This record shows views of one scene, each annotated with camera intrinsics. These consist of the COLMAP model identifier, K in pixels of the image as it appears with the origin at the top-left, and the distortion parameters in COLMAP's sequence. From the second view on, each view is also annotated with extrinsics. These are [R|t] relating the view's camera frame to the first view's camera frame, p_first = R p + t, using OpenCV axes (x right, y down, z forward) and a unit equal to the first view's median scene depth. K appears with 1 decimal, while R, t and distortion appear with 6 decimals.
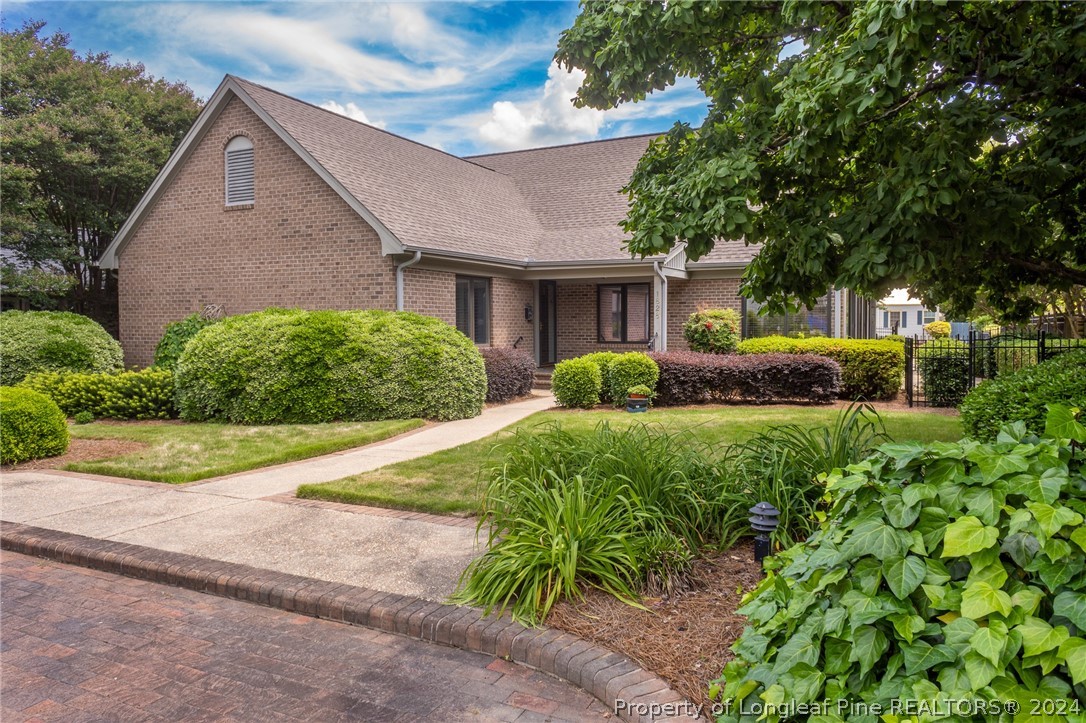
lens RADIAL K [[731.3, 0, 601.3], [0, 731.3, 354.8], [0, 0, 1]] dist [-0.000225, -0.006845]
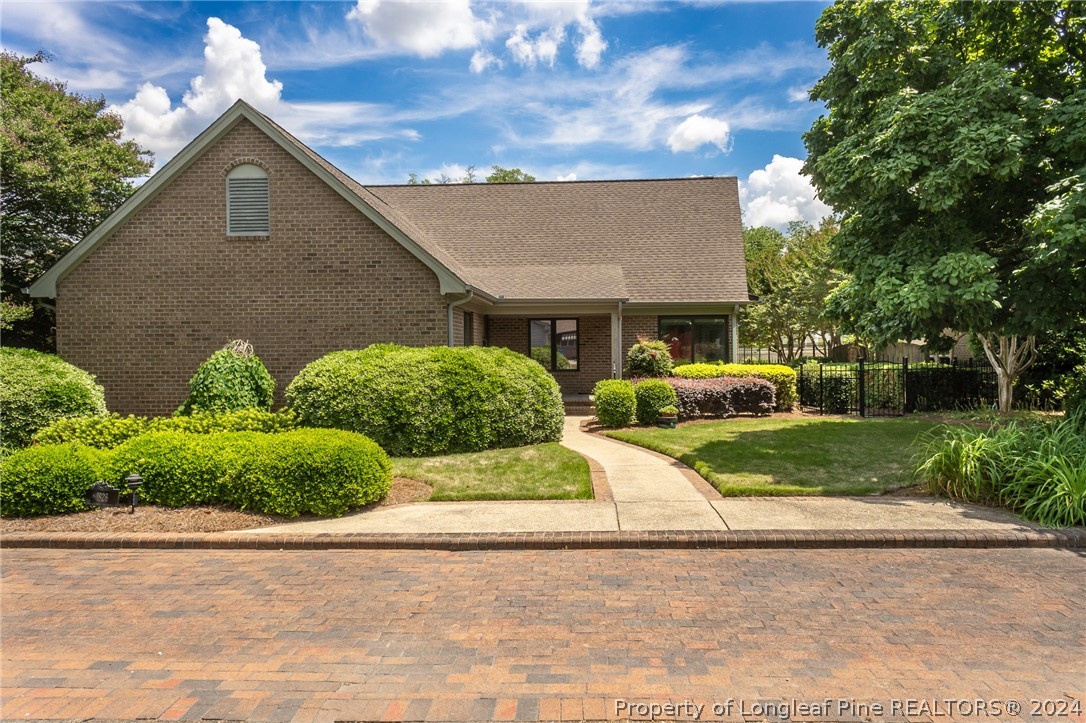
lens RADIAL K [[731.1, 0, 543.0], [0, 731.1, 361.5], [0, 0, 1]] dist [0.002291, 0.000577]
pose [[0.916462, -0.014556, 0.399857, -0.628068], [0.024778, 0.999485, -0.020407, -0.013081], [-0.399354, 0.028610, 0.916351, -0.032198]]
